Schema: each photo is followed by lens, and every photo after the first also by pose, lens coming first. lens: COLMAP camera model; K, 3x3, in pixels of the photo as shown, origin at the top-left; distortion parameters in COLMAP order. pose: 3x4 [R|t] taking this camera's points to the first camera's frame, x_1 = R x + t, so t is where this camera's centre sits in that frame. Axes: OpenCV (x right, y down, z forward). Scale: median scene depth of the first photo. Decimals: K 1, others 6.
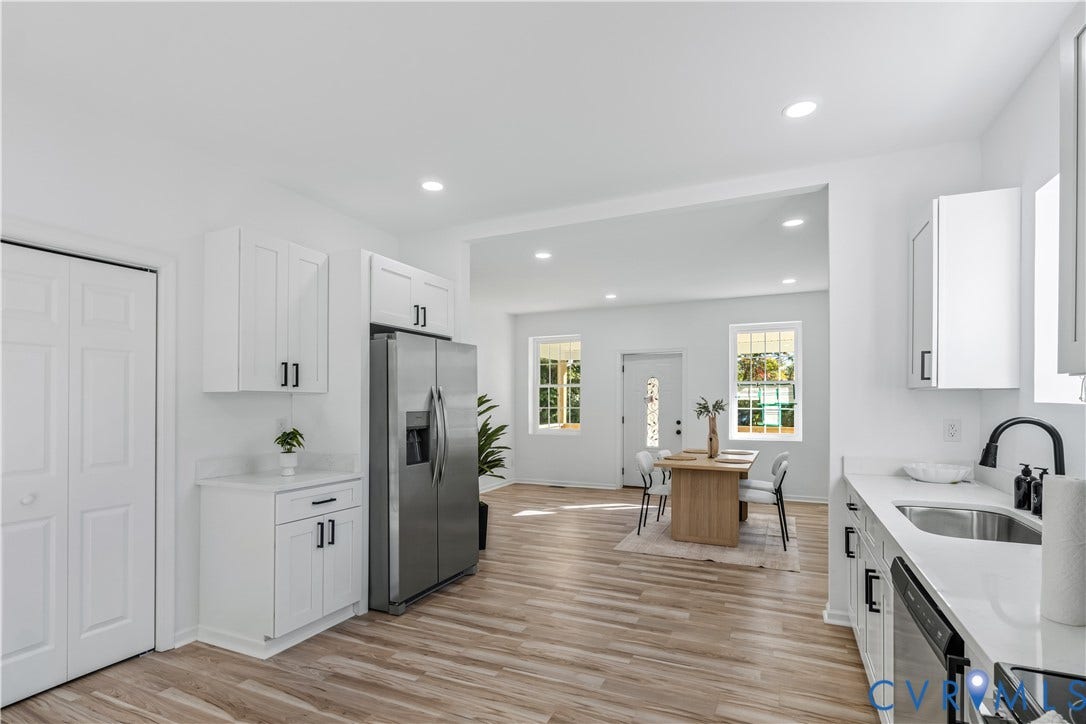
lens RADIAL K [[525.7, 0, 539.8], [0, 525.7, 399.9], [0, 0, 1]] dist [-0.005267, -0.000775]
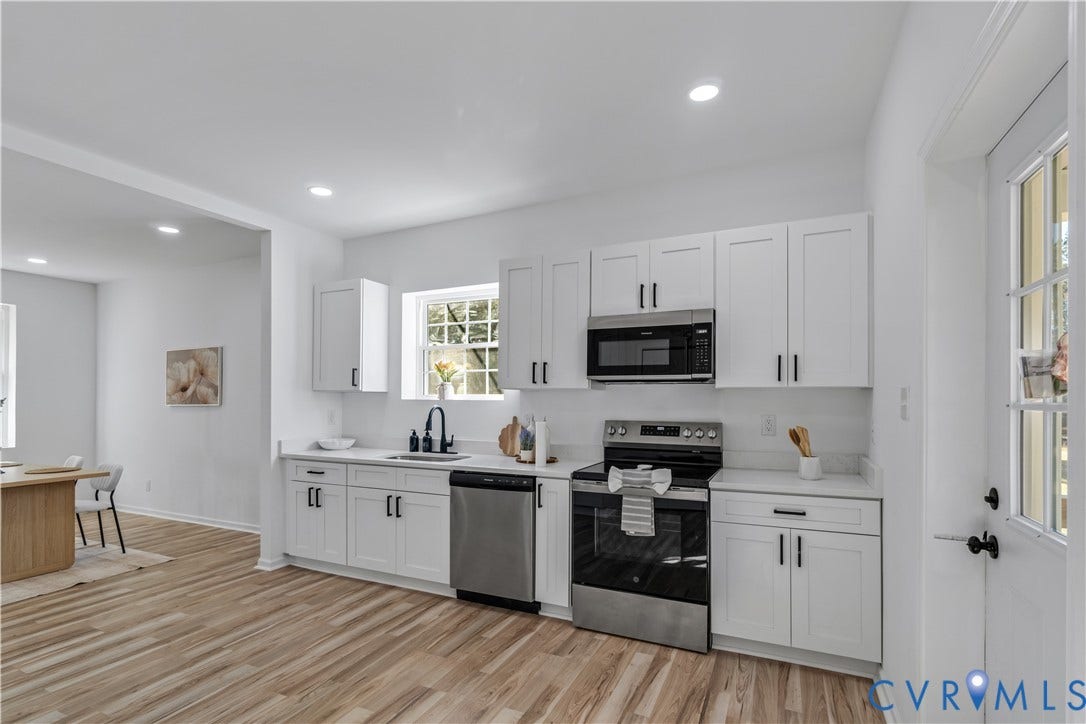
lens RADIAL K [[525.7, 0, 539.8], [0, 525.7, 399.9], [0, 0, 1]] dist [-0.005267, -0.000775]
pose [[0.010939, -0.004250, 0.999931, -0.748790], [0.000791, 0.999991, 0.004241, -0.000721], [-0.999940, 0.000744, 0.010942, 0.327953]]
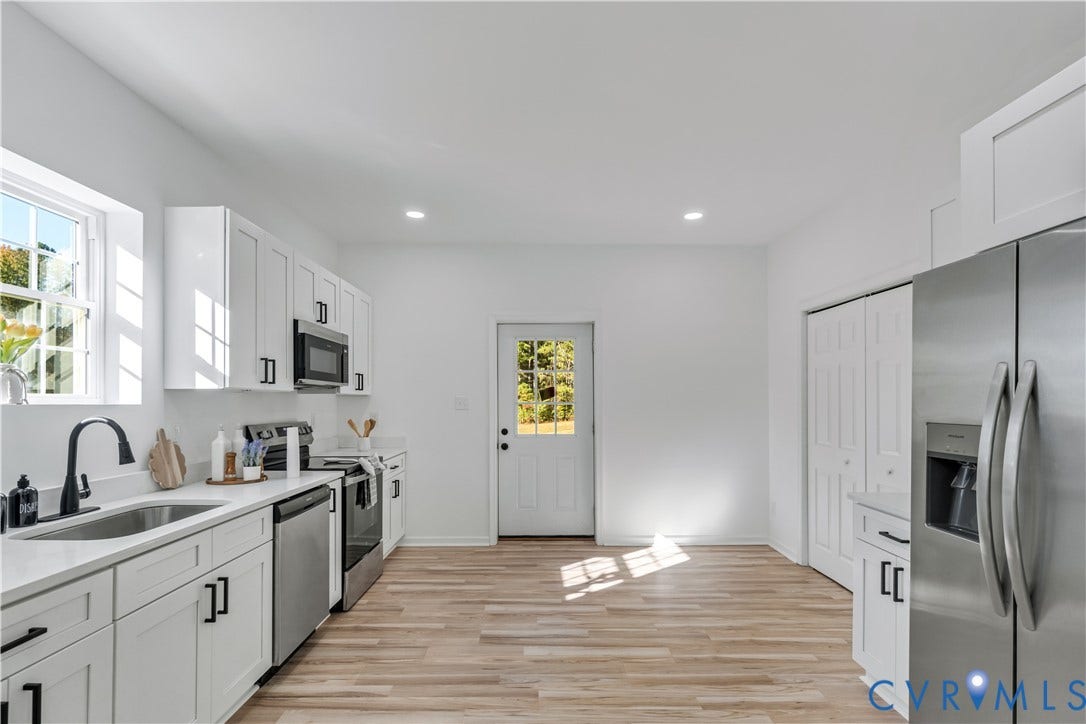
lens RADIAL K [[525.7, 0, 539.8], [0, 525.7, 399.9], [0, 0, 1]] dist [-0.005267, -0.000775]
pose [[-0.906108, 0.000016, -0.423047, 0.339273], [0.001660, 0.999992, -0.003520, 0.002430], [0.423044, -0.003892, -0.906101, 1.418916]]
